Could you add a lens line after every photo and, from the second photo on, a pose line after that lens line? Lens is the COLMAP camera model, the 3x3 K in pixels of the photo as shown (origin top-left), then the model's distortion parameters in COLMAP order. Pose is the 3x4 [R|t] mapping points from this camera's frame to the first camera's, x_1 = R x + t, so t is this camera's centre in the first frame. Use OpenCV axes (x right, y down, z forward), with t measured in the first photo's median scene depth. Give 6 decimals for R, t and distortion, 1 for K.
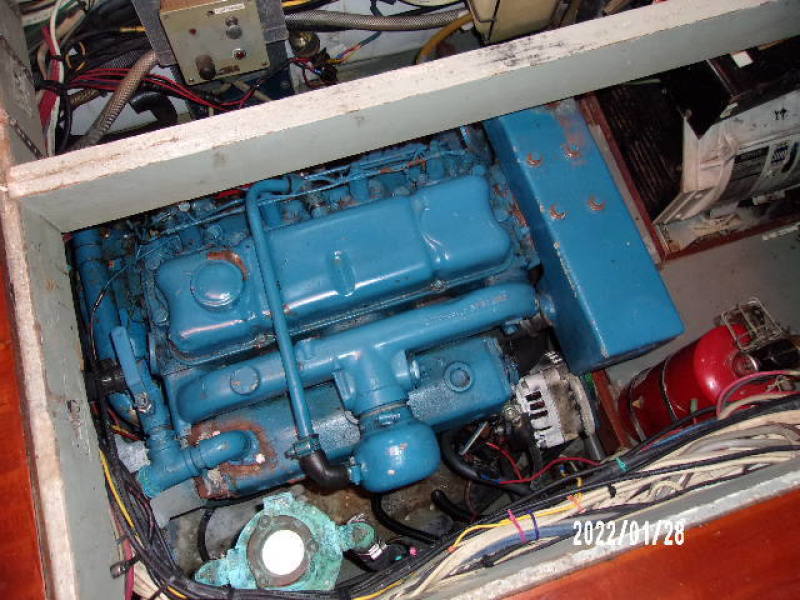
lens RADIAL K [[634.3, 0, 399.1], [0, 634.3, 302.5], [0, 0, 1]] dist [0.007607, 0.005041]
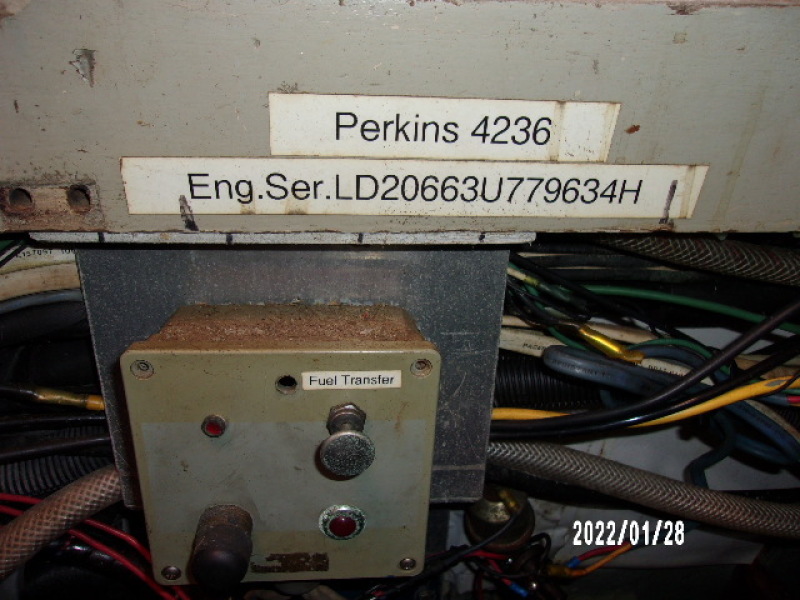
lens RADIAL K [[634.3, 0, 399.1], [0, 634.3, 302.9], [0, 0, 1]] dist [0.007607, 0.005041]
pose [[0.972763, 0.133489, -0.189506, -0.177805], [-0.223501, 0.756945, -0.614069, -0.285932], [0.061474, 0.639699, 0.766163, 0.688899]]
